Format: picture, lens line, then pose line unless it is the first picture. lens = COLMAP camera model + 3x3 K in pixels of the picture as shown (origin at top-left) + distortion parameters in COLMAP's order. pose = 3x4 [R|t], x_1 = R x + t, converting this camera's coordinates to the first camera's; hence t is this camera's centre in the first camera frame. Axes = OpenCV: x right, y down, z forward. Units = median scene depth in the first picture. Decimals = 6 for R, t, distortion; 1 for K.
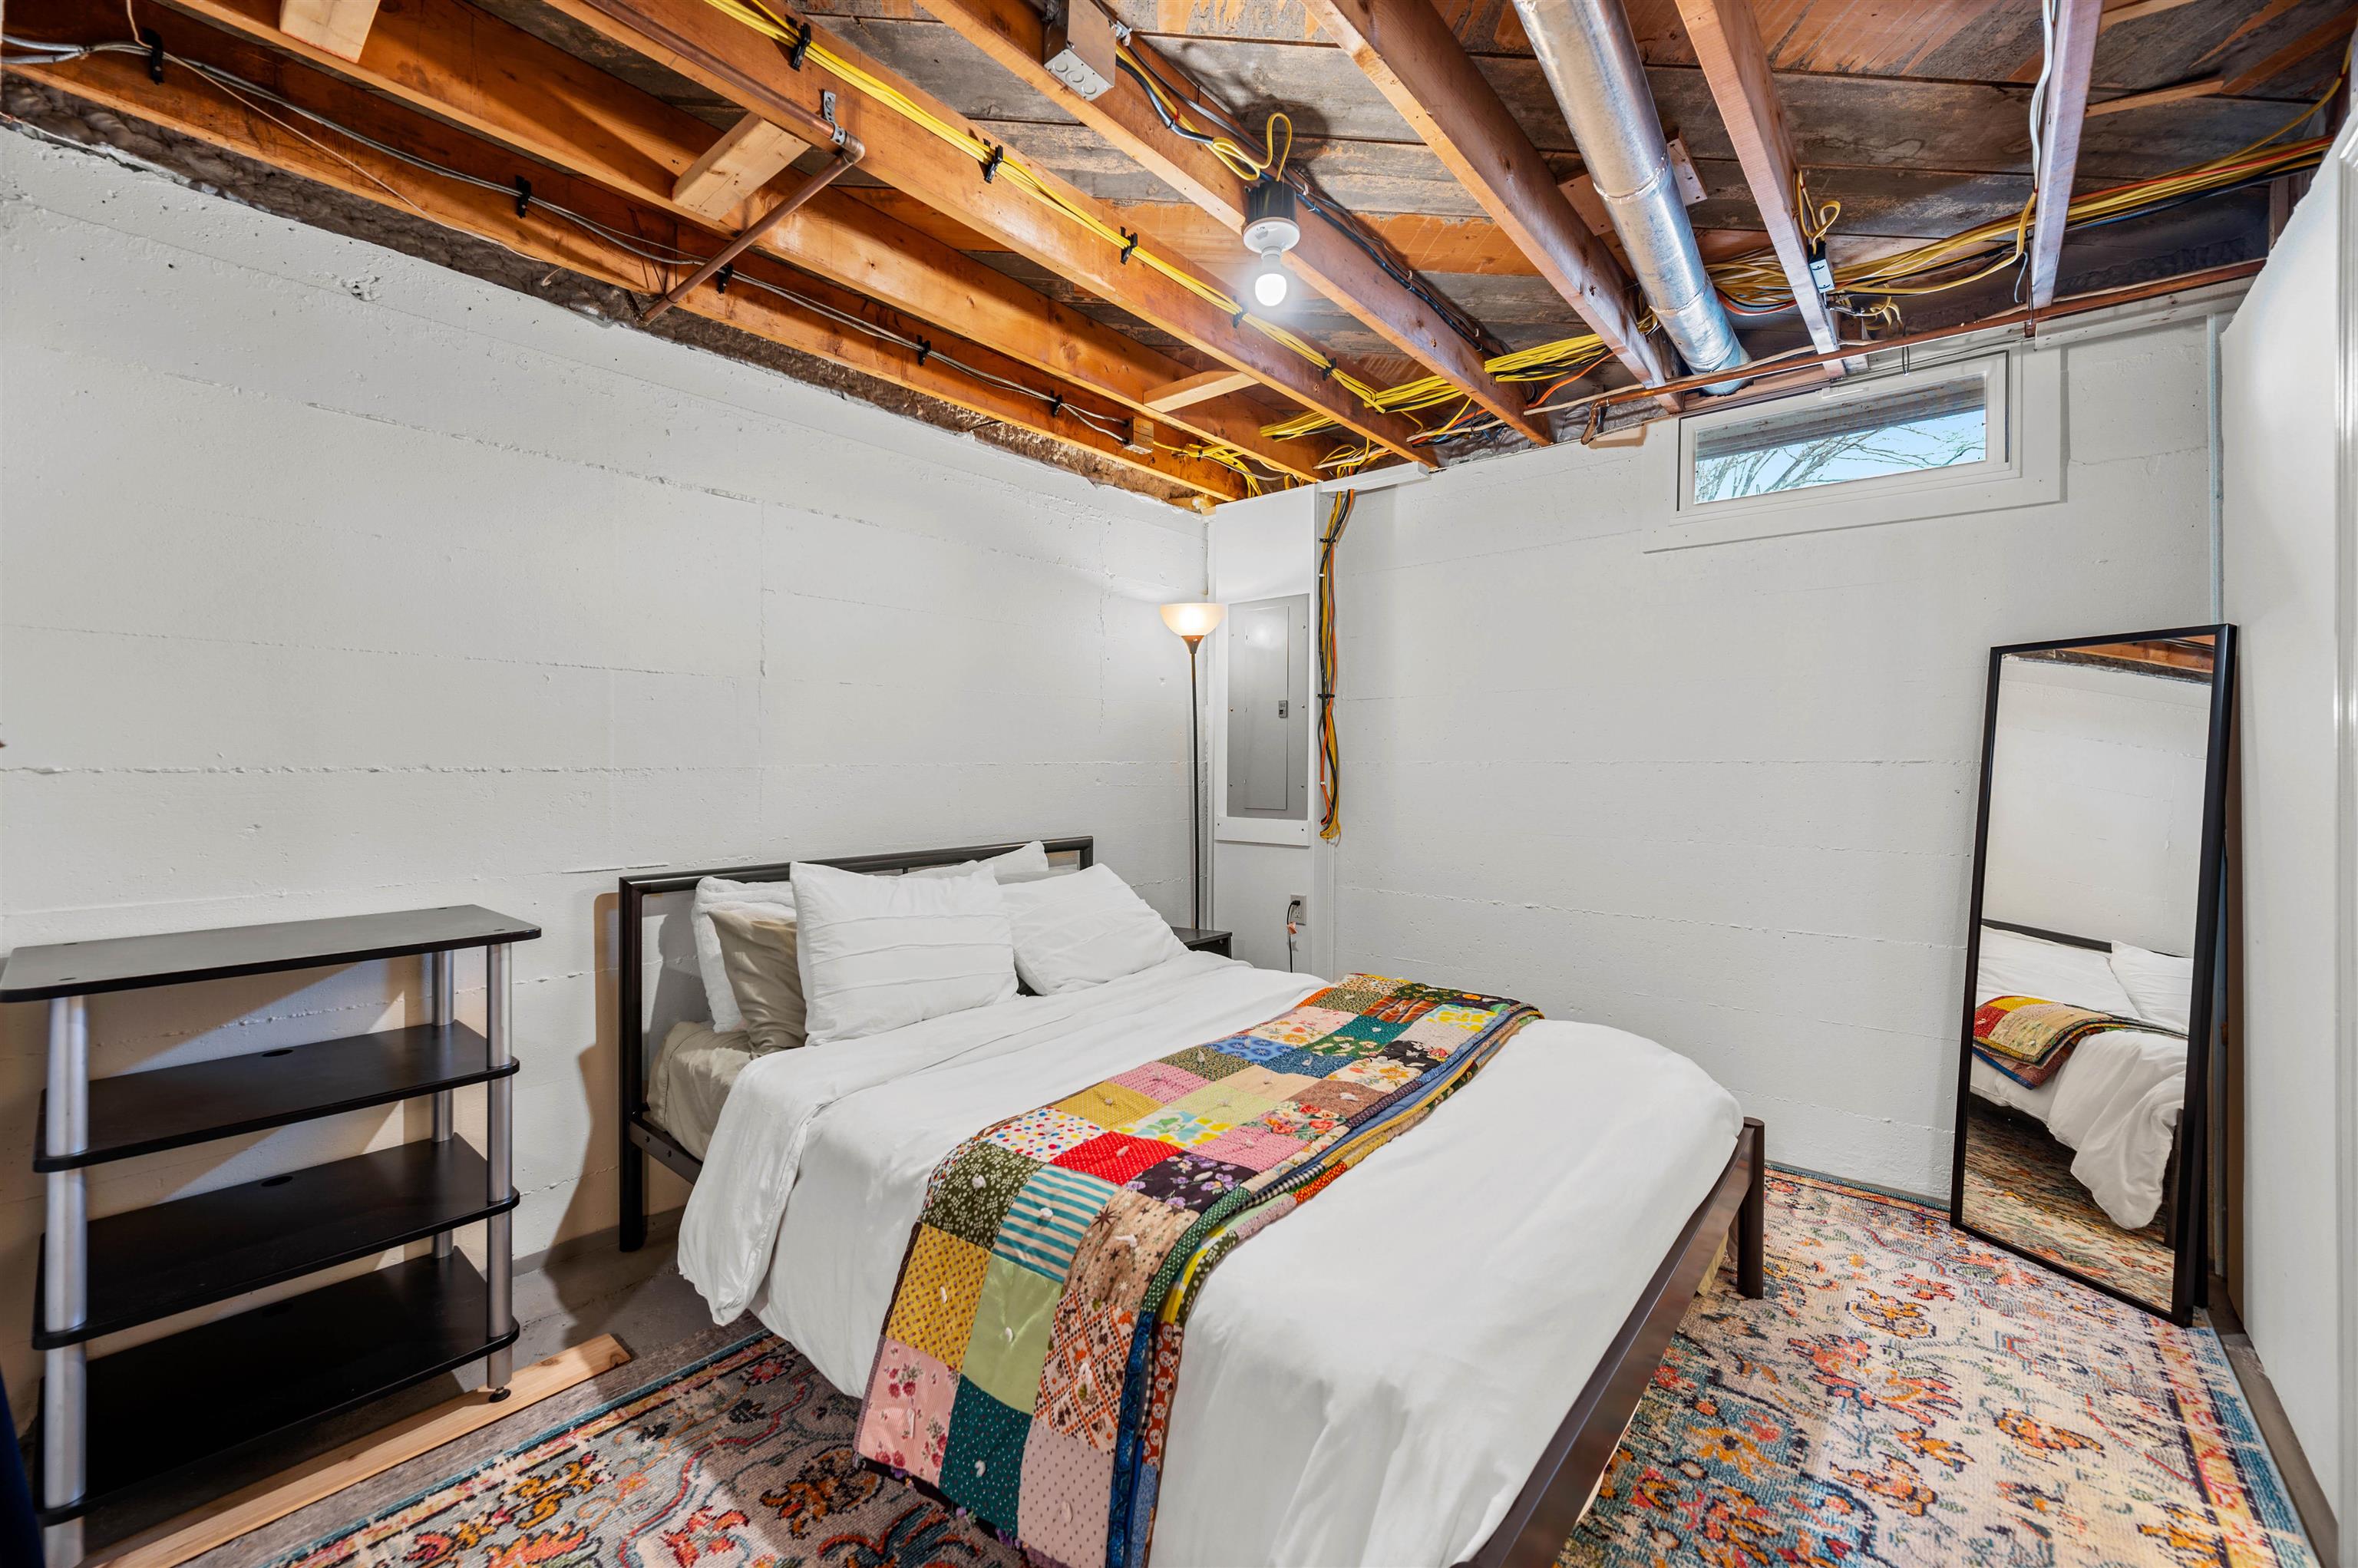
lens RADIAL K [[939.3, 0, 1170.4], [0, 939.3, 773.4], [0, 0, 1]] dist [-0.001851, 0.000685]
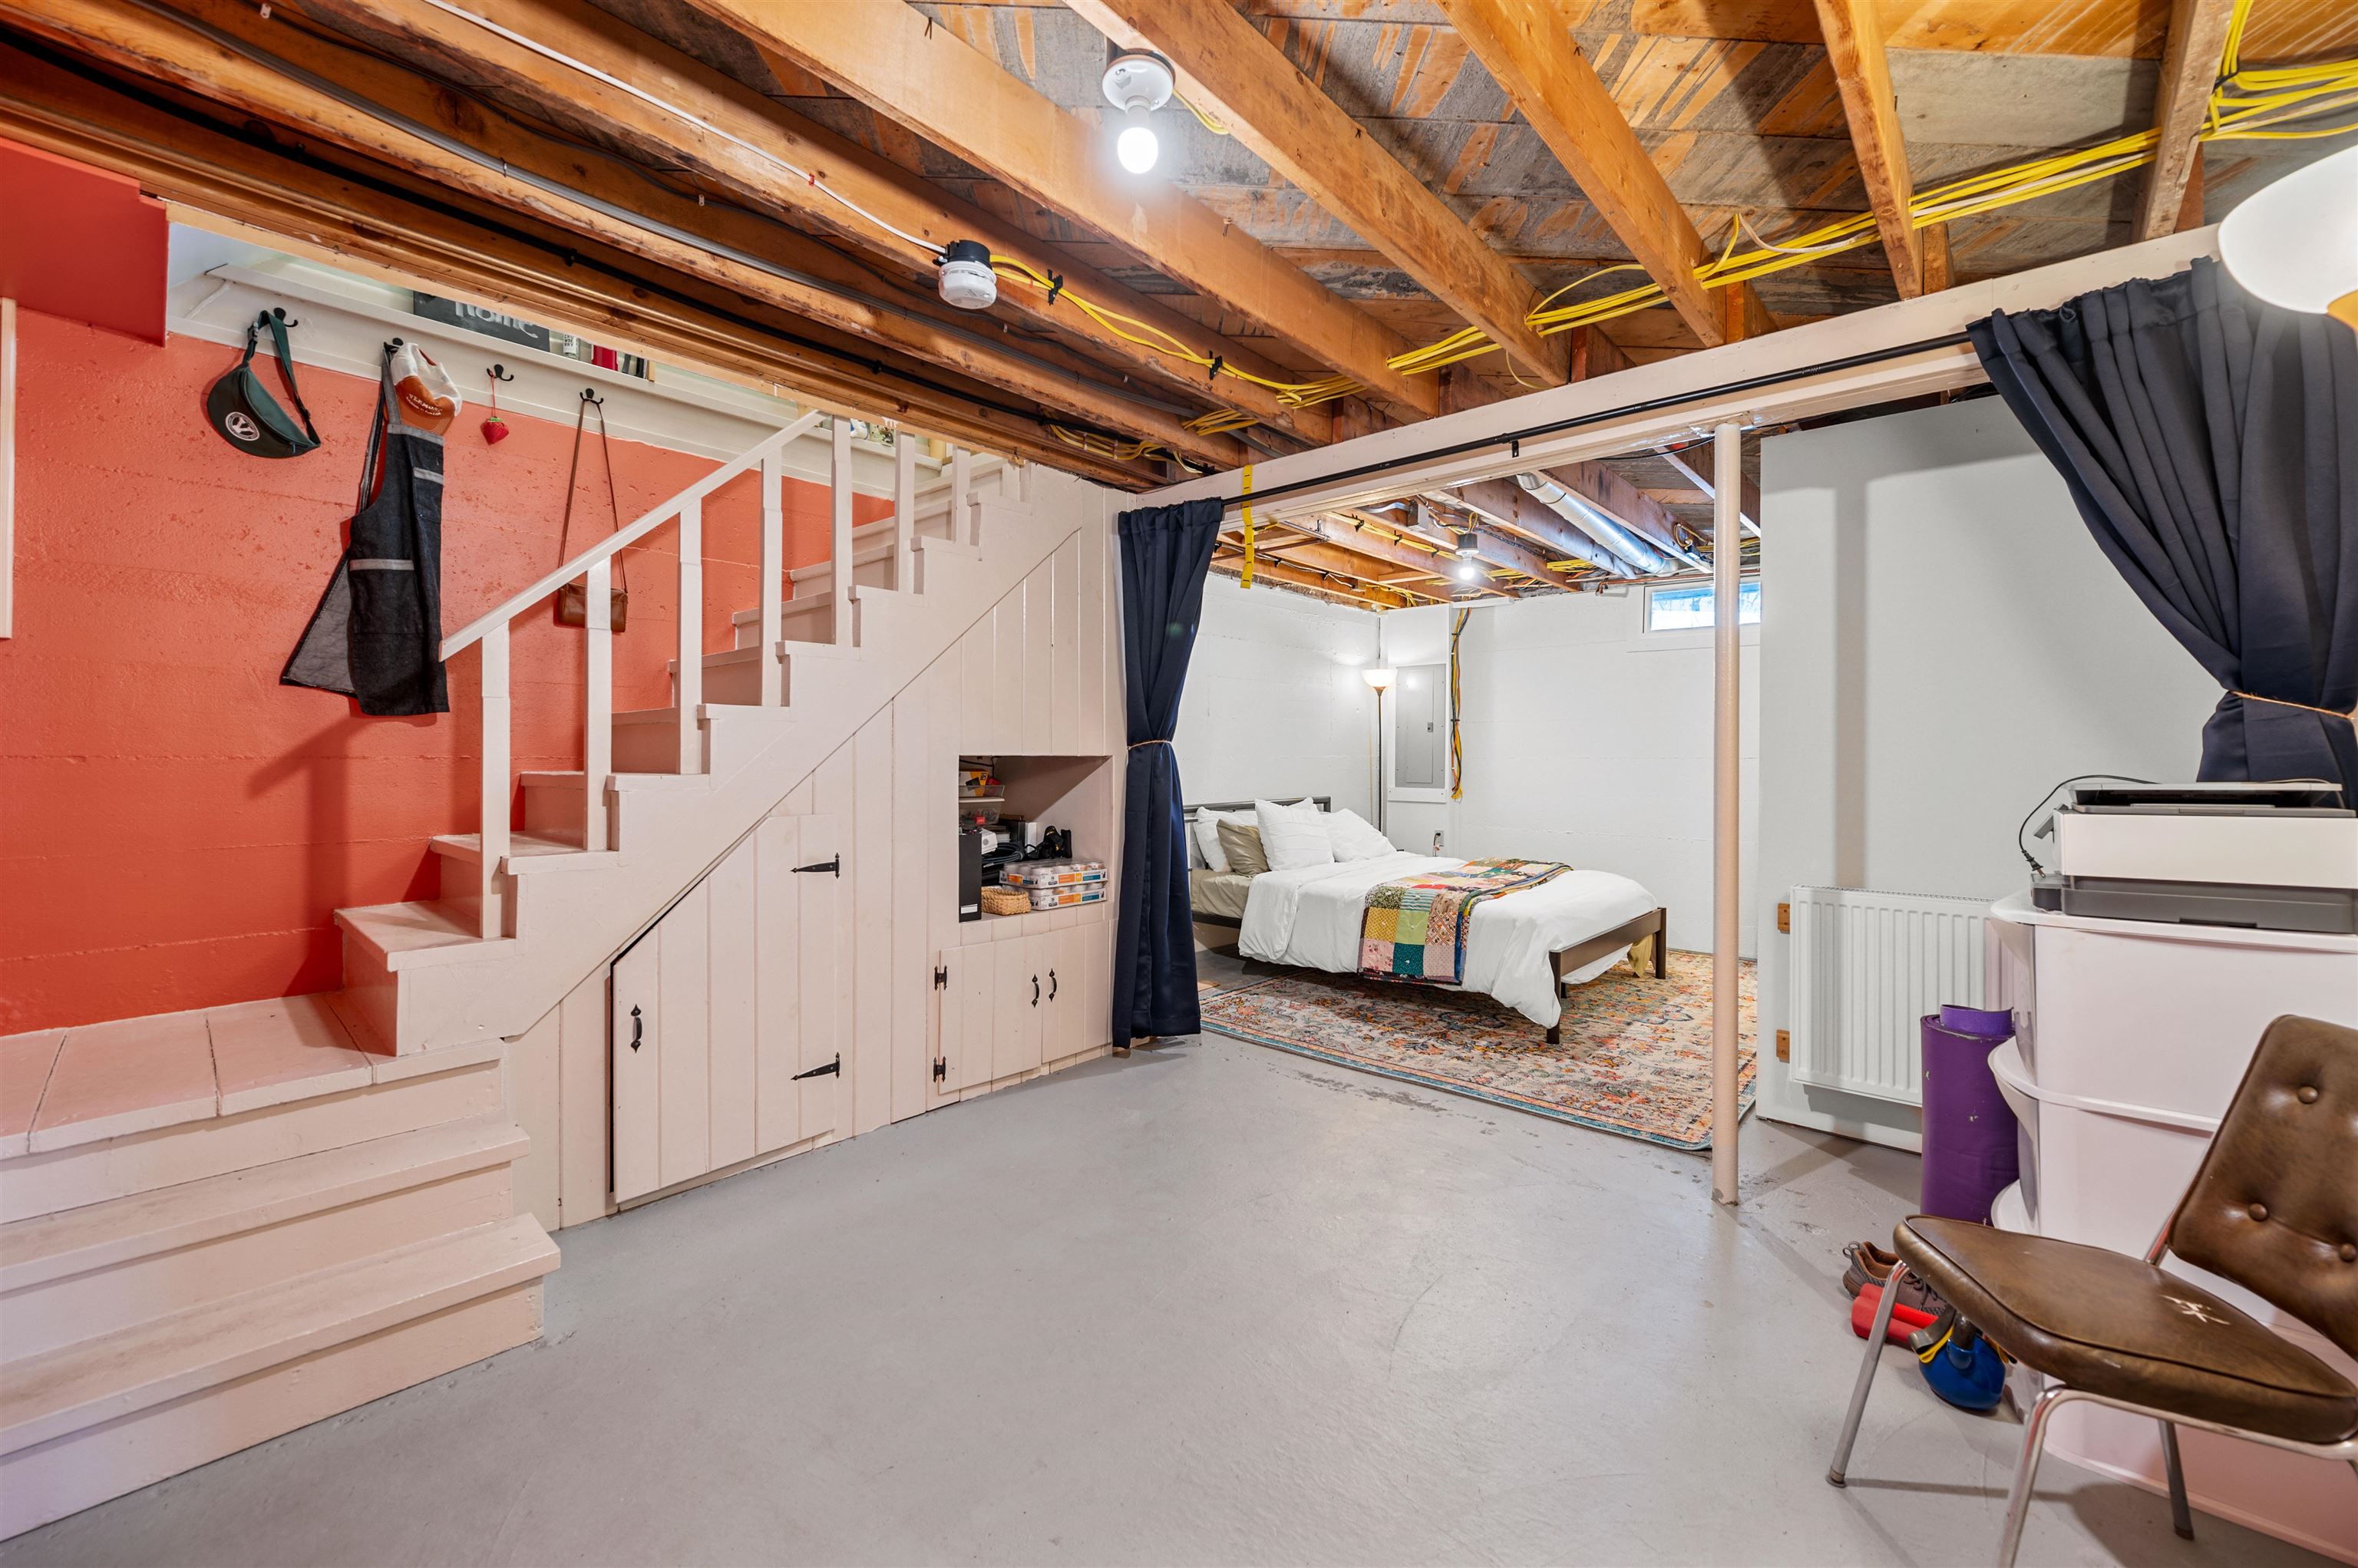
lens RADIAL K [[939.3, 0, 1189.3], [0, 939.3, 771.9], [0, 0, 1]] dist [-0.001851, 0.000685]
pose [[0.999861, -0.000656, -0.016636, -0.346795], [0.000727, 0.999991, 0.004247, 0.010252], [0.016633, -0.004259, 0.999853, -0.898484]]
